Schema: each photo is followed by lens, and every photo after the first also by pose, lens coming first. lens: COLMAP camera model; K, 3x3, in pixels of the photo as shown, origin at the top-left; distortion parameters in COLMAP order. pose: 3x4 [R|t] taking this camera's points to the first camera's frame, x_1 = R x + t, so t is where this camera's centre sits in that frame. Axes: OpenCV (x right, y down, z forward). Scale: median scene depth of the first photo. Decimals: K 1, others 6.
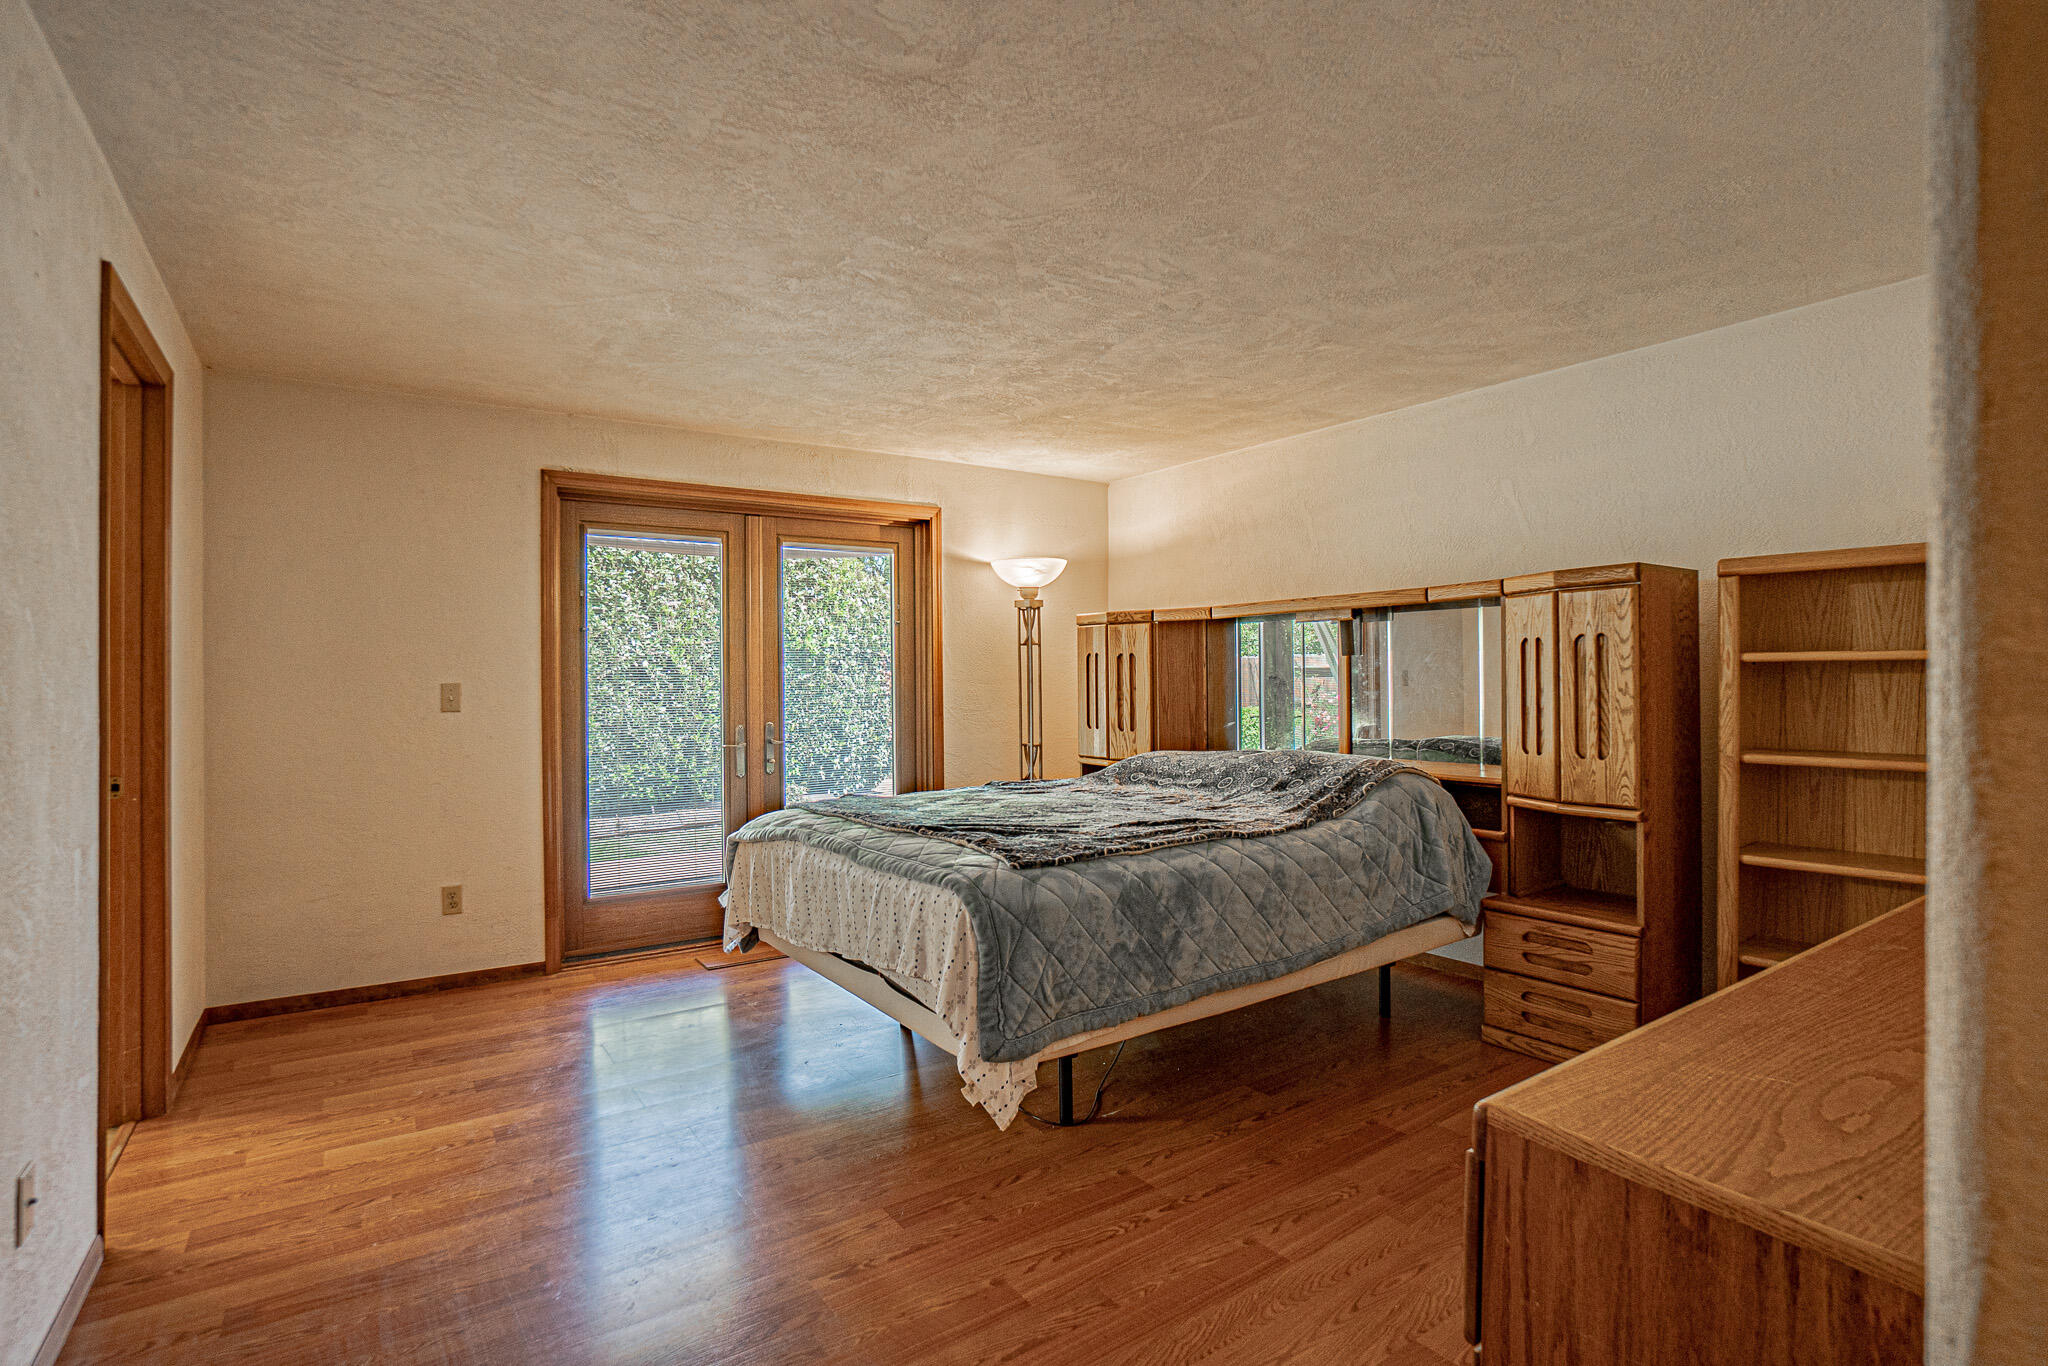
lens RADIAL K [[996.6, 0, 1029.8], [0, 996.6, 684.9], [0, 0, 1]] dist [-0.031650, 0.003891]
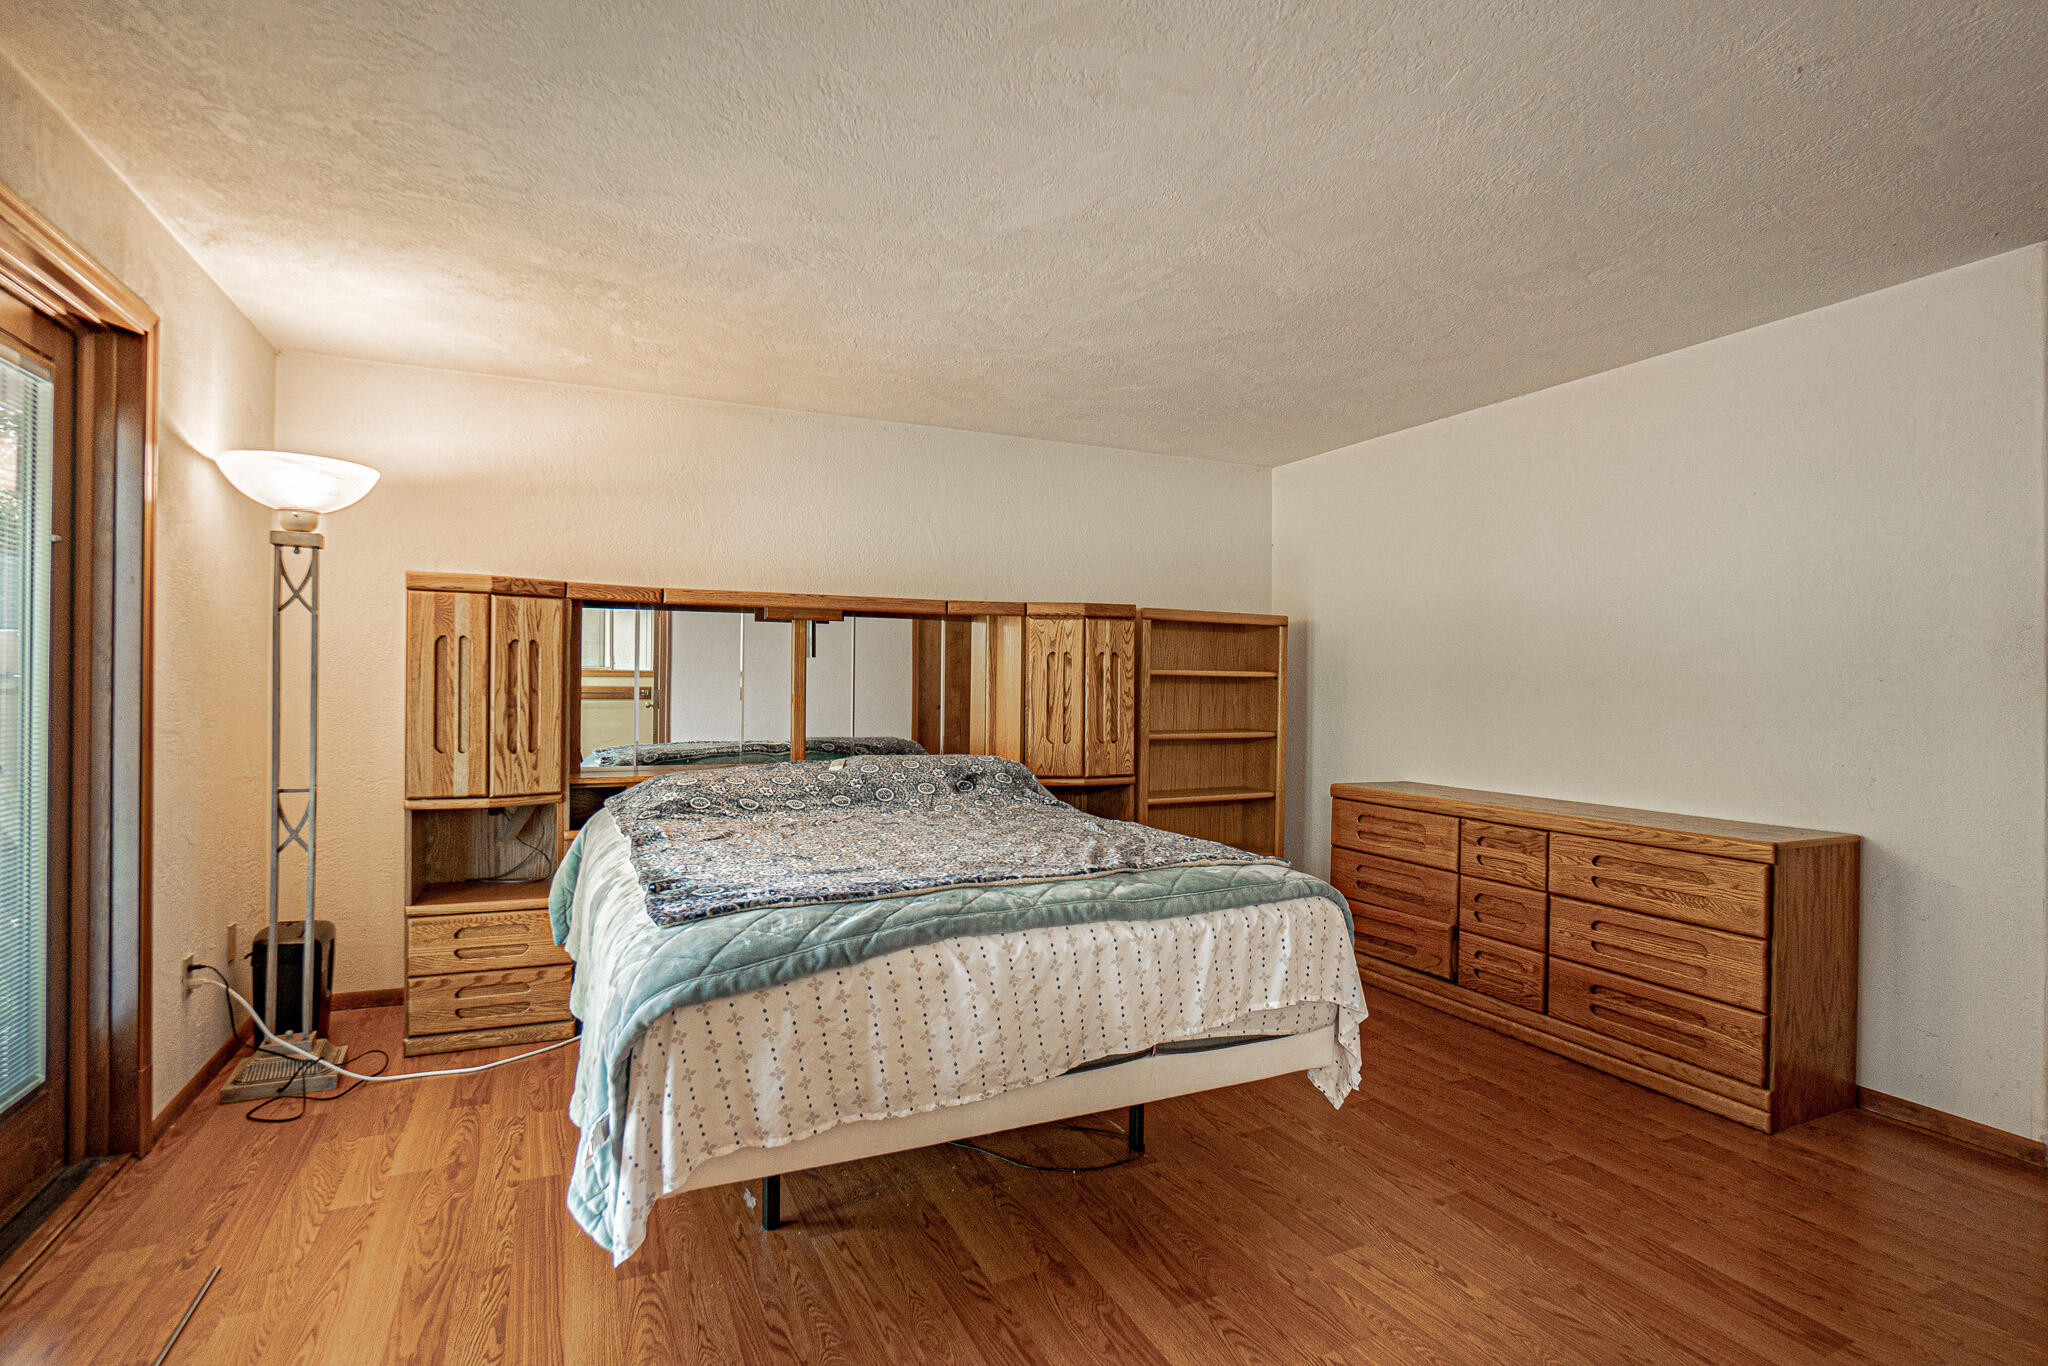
lens RADIAL K [[1048.2, 0, 1030.9], [0, 1048.2, 690.7], [0, 0, 1]] dist [-0.001948, -0.000166]
pose [[0.175975, 0.002983, 0.984390, -0.832549], [-0.004518, 0.999987, -0.002223, 0.005201], [-0.984384, -0.004056, 0.175987, 0.792289]]
